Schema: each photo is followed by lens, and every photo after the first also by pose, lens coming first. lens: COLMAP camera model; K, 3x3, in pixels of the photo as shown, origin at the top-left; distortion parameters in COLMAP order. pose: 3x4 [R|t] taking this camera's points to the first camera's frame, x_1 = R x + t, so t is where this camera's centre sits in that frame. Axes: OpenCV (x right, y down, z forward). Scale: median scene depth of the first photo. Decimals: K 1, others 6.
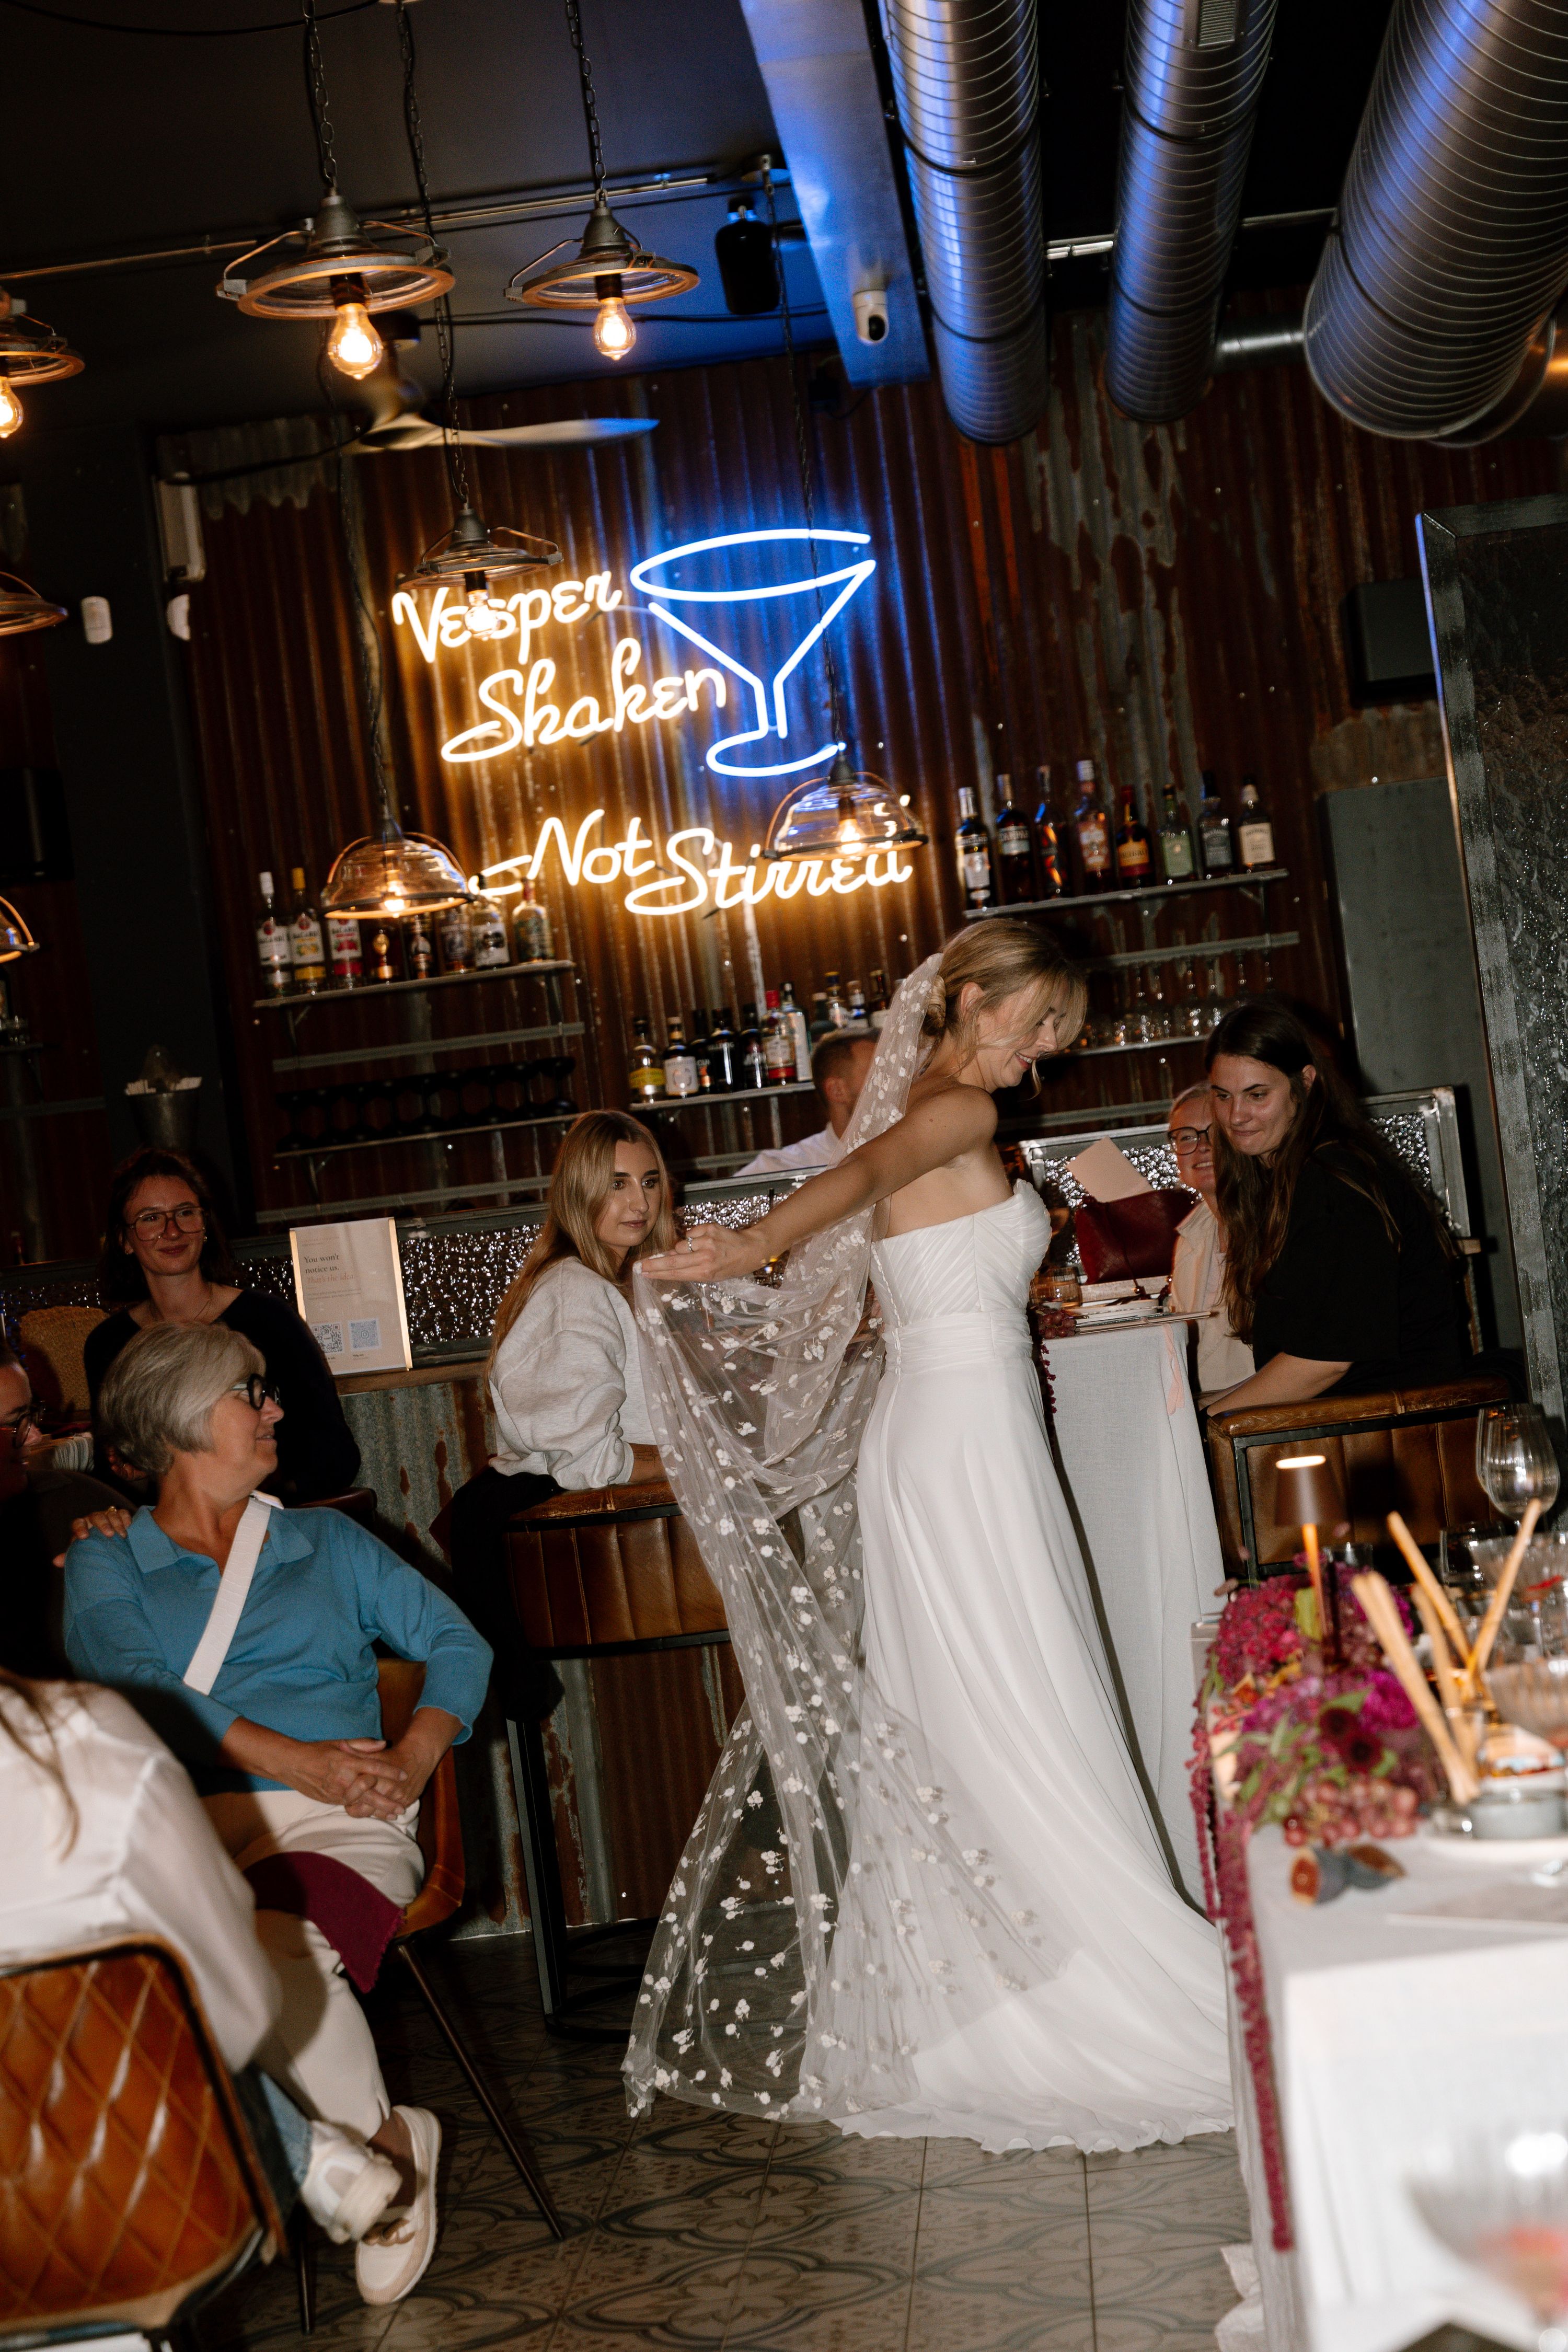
lens RADIAL K [[6137.9, 0, 783.4], [0, 6137.9, 1001.9], [0, 0, 1]] dist [0.157383, -0.008862]
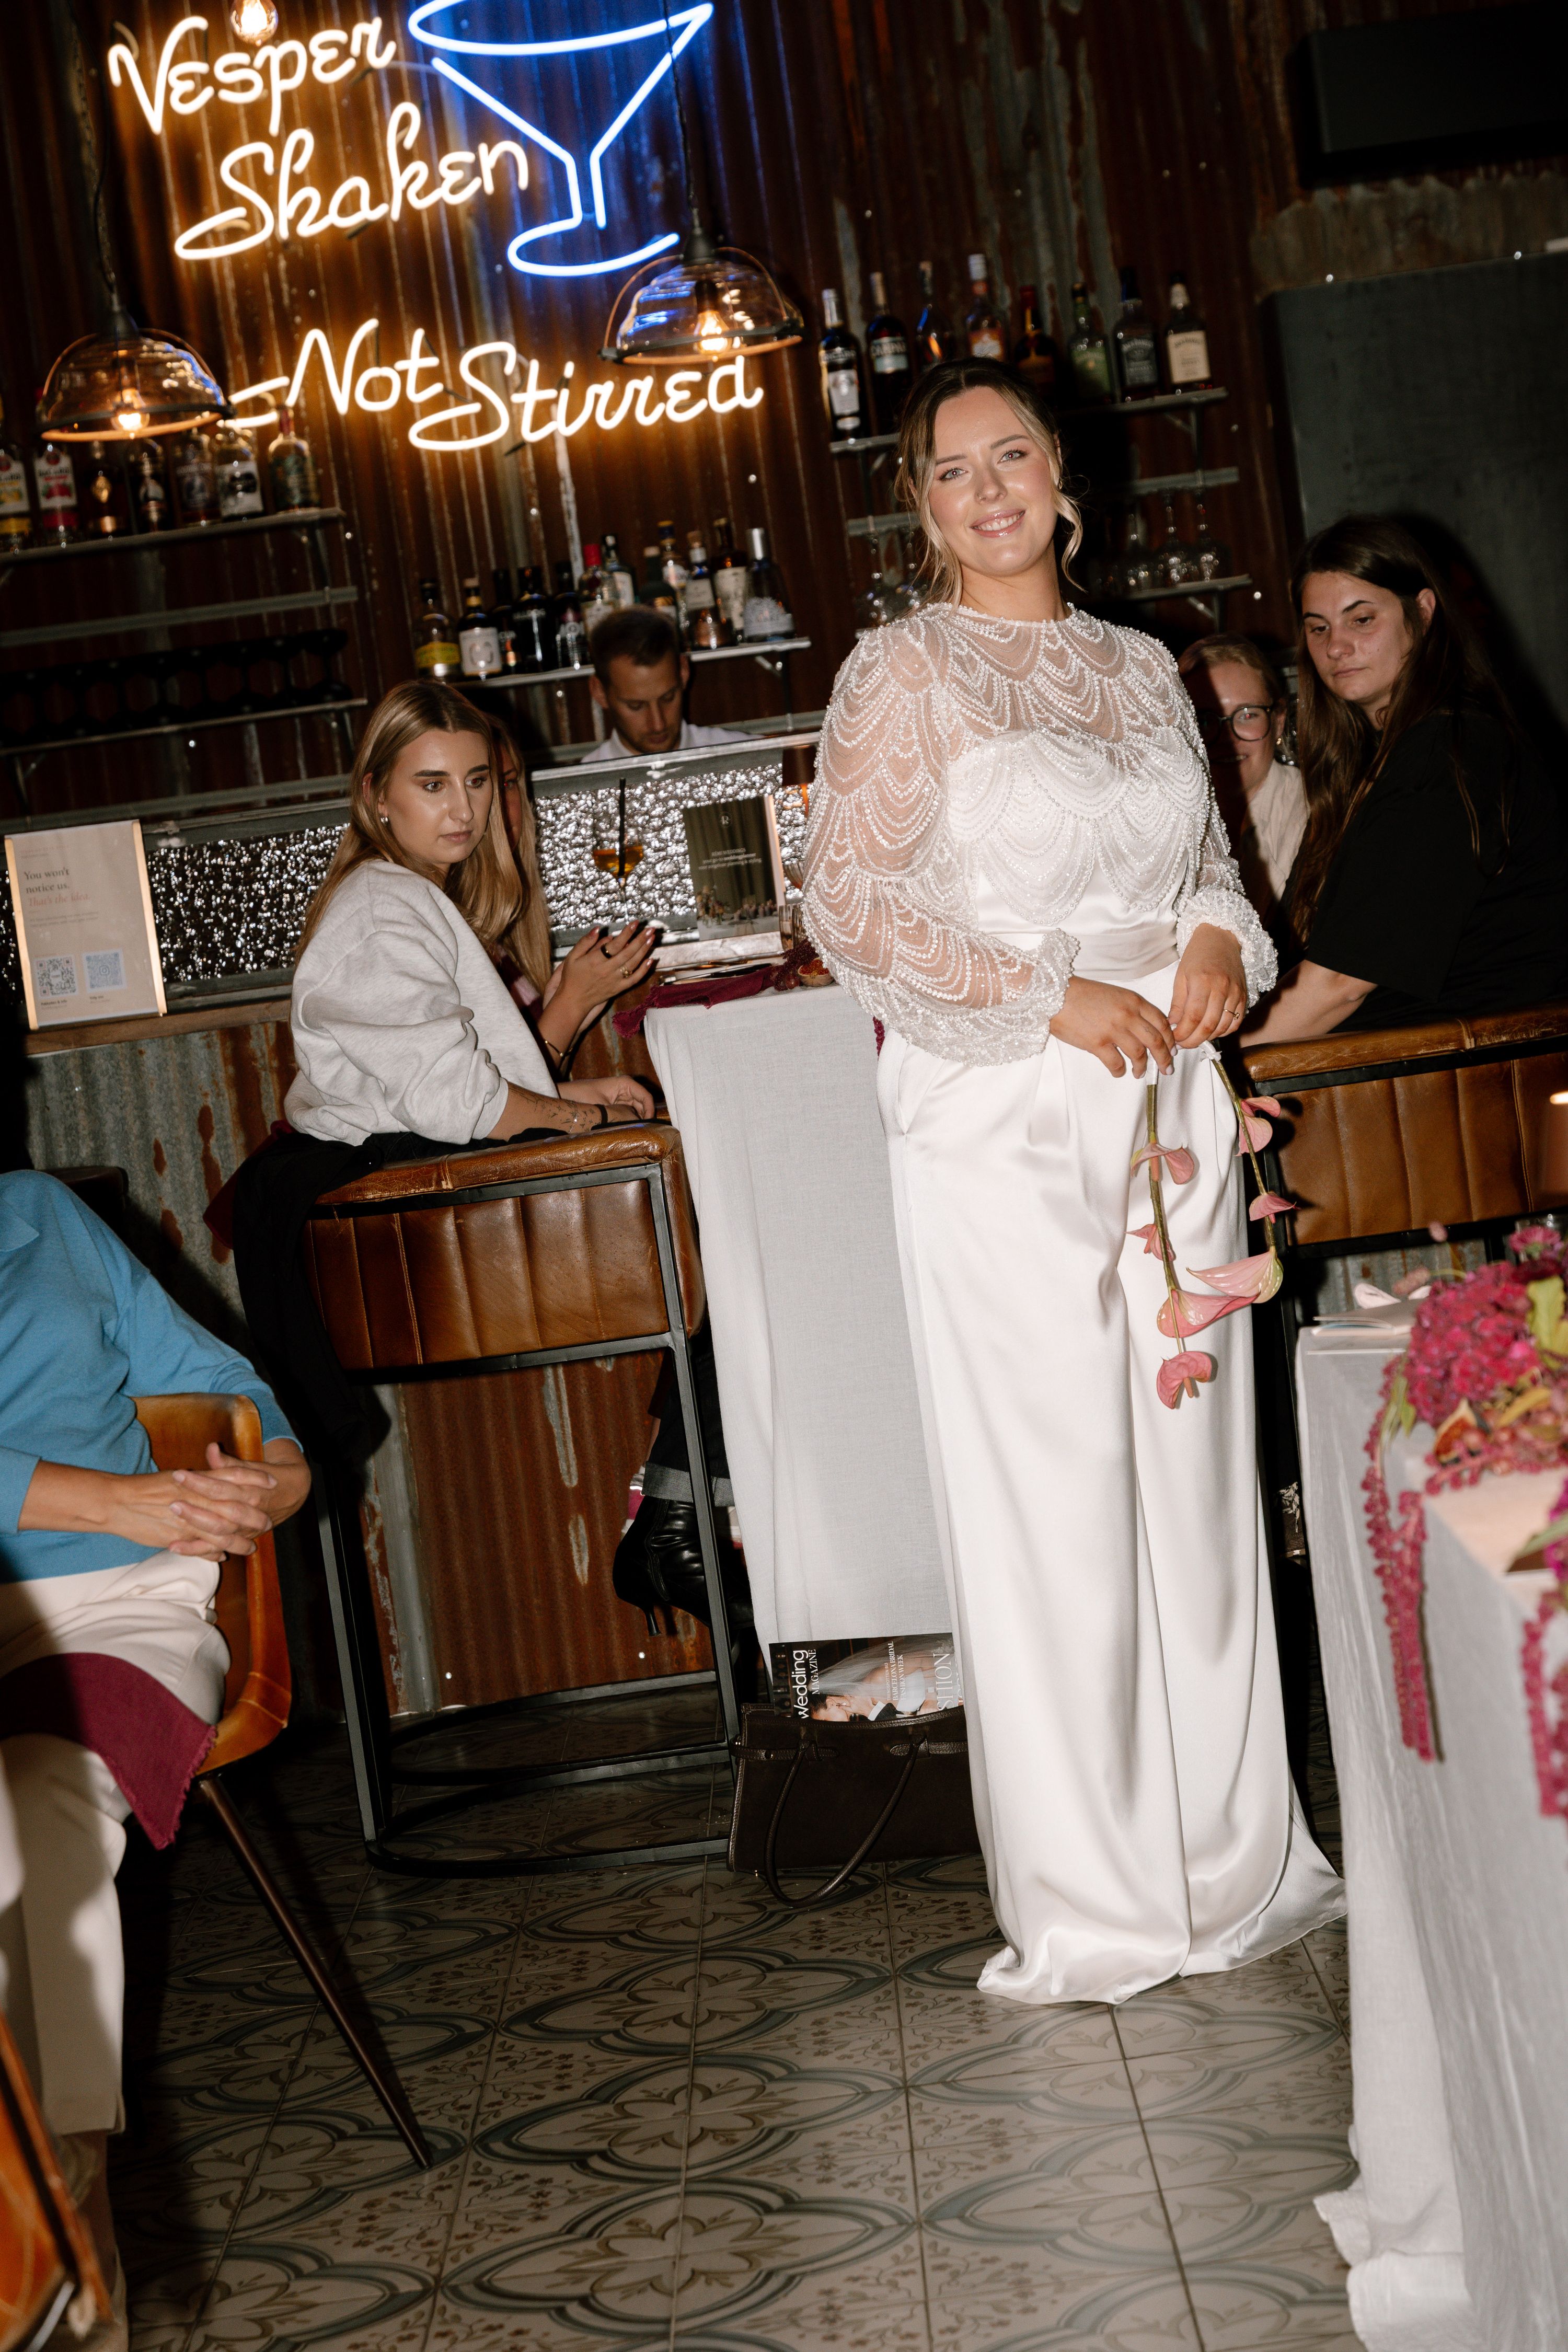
lens RADIAL K [[6137.9, 0, 783.4], [0, 6137.9, 1001.9], [0, 0, 1]] dist [0.157383, -0.008862]
pose [[0.998111, -0.013330, 0.059978, -0.025912], [0.010231, 0.998611, 0.051676, 0.016664], [-0.060583, -0.050965, 0.996861, 0.193545]]
